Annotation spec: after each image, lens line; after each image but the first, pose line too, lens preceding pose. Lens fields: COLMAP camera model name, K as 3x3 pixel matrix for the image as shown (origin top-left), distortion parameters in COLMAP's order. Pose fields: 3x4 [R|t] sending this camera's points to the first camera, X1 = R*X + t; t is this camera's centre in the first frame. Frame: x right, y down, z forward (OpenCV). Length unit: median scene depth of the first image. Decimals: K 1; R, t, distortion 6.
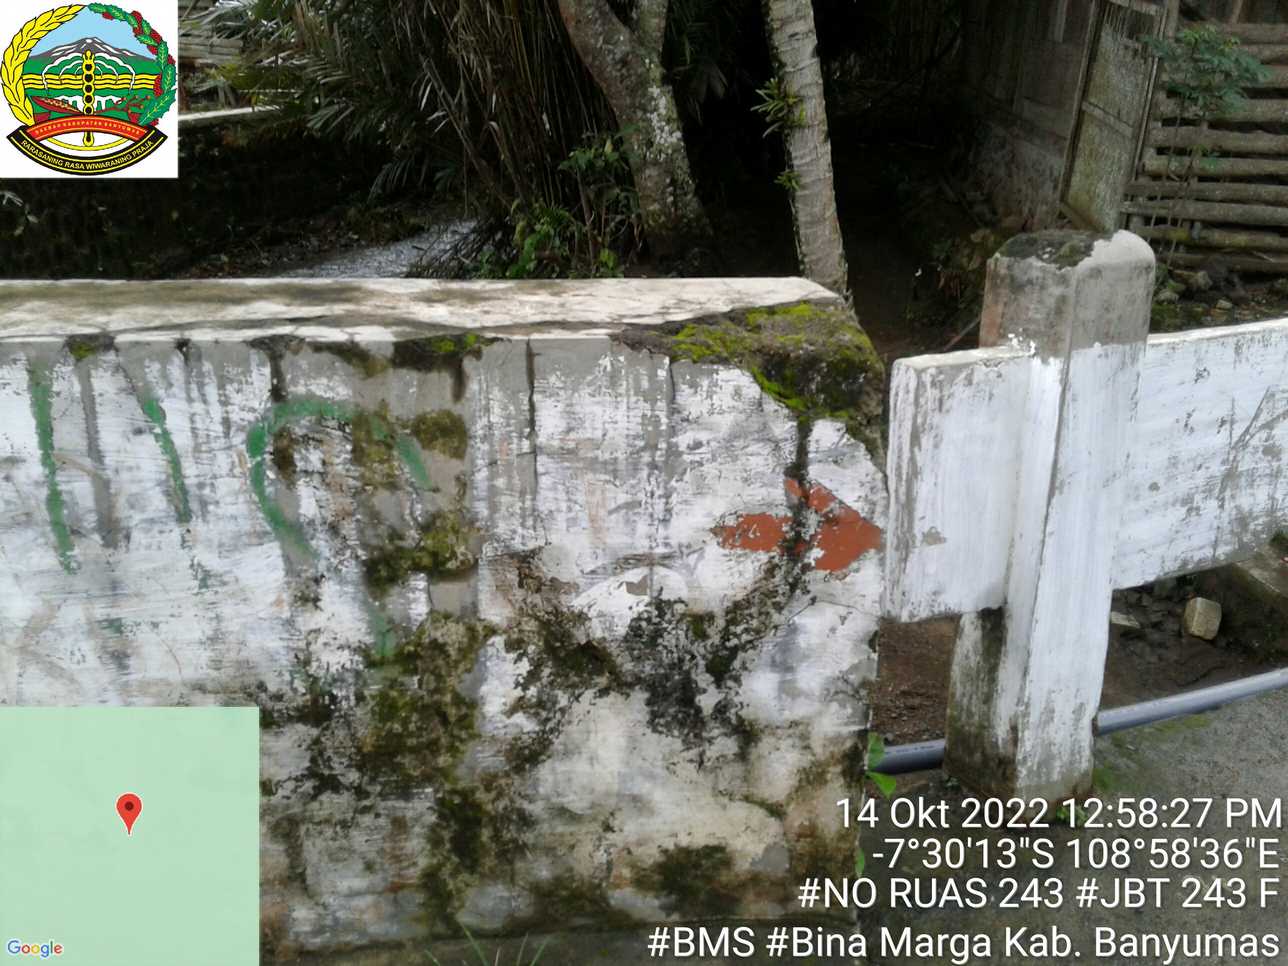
lens RADIAL K [[1191.8, 0, 615.9], [0, 1191.8, 475.9], [0, 0, 1]] dist [0.089427, -0.142035]
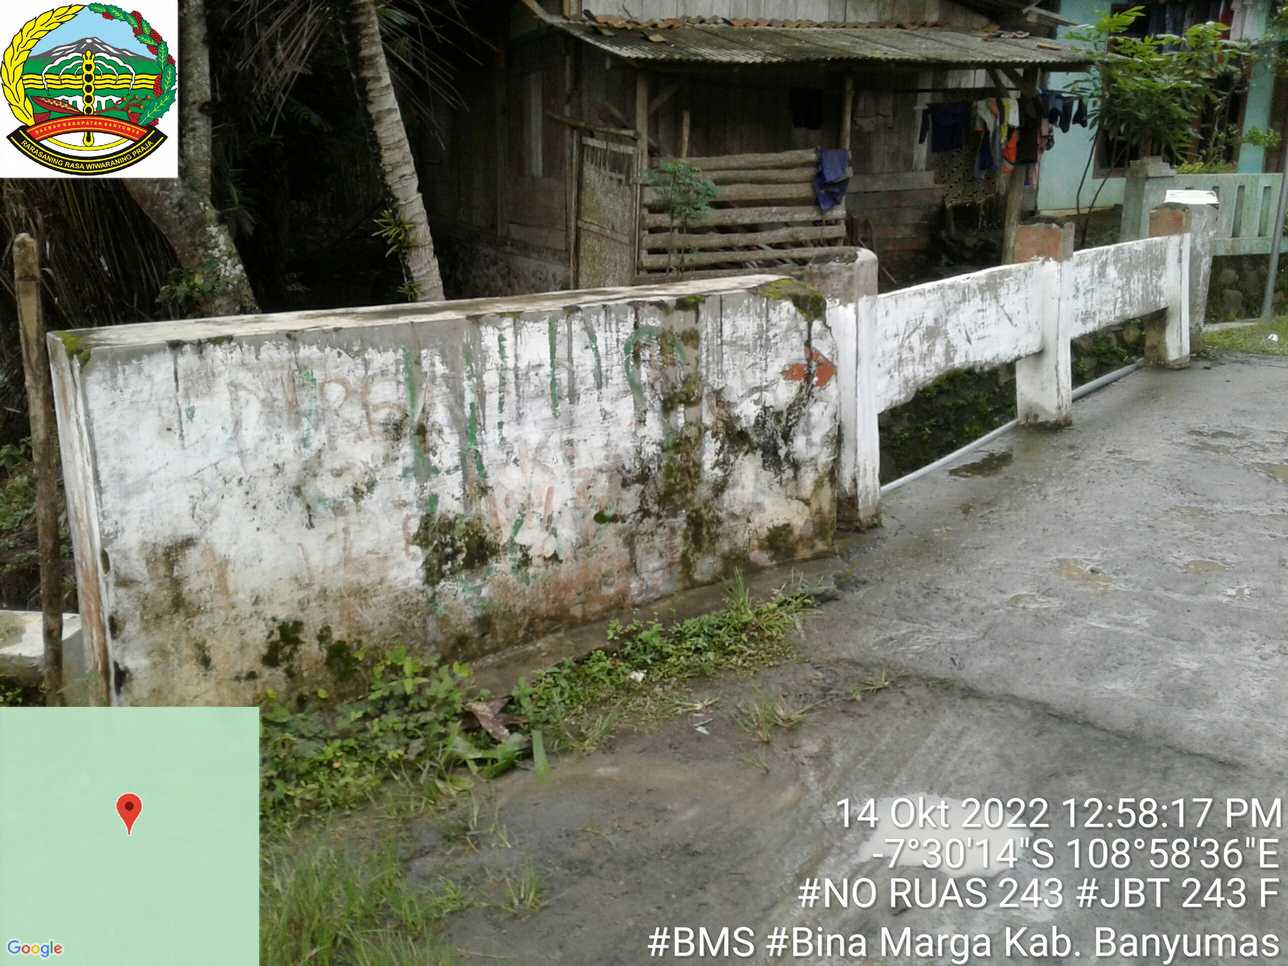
lens RADIAL K [[1234.3, 0, 644.5], [0, 1234.3, 514.7], [0, 0, 1]] dist [0.061805, -0.145072]
pose [[0.872409, -0.163120, 0.460755, -1.119819], [0.200711, 0.979081, -0.033412, 0.293235], [-0.445666, 0.121627, 0.886898, -0.857786]]
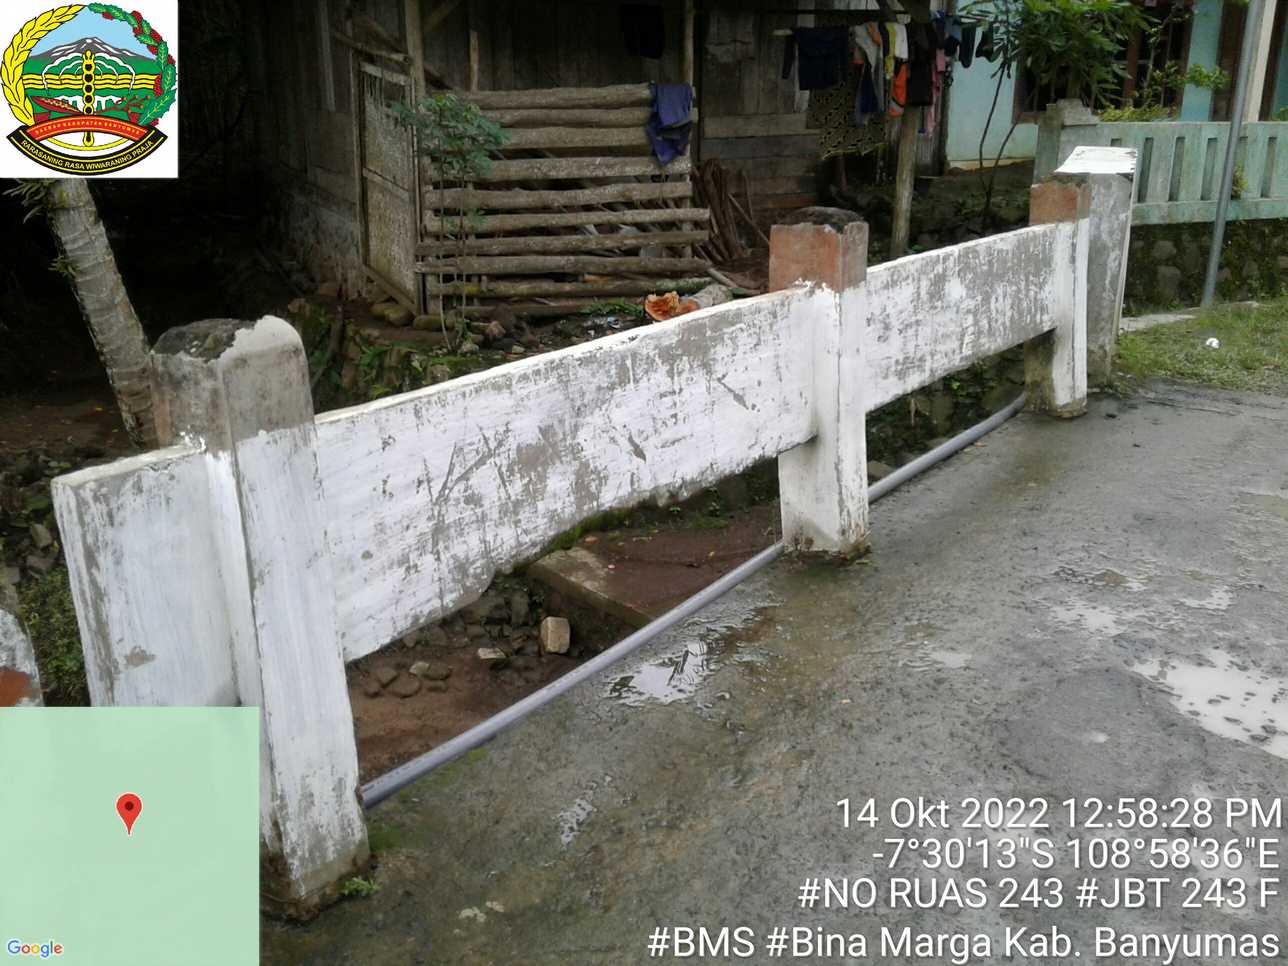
lens RADIAL K [[1208.7, 0, 624.9], [0, 1208.7, 536.4], [0, 0, 1]] dist [0.061695, -0.130268]
pose [[0.863848, -0.188590, 0.467120, 0.170903], [0.191719, 0.980579, 0.041342, -0.008090], [-0.465844, 0.053843, 0.883227, -0.026632]]
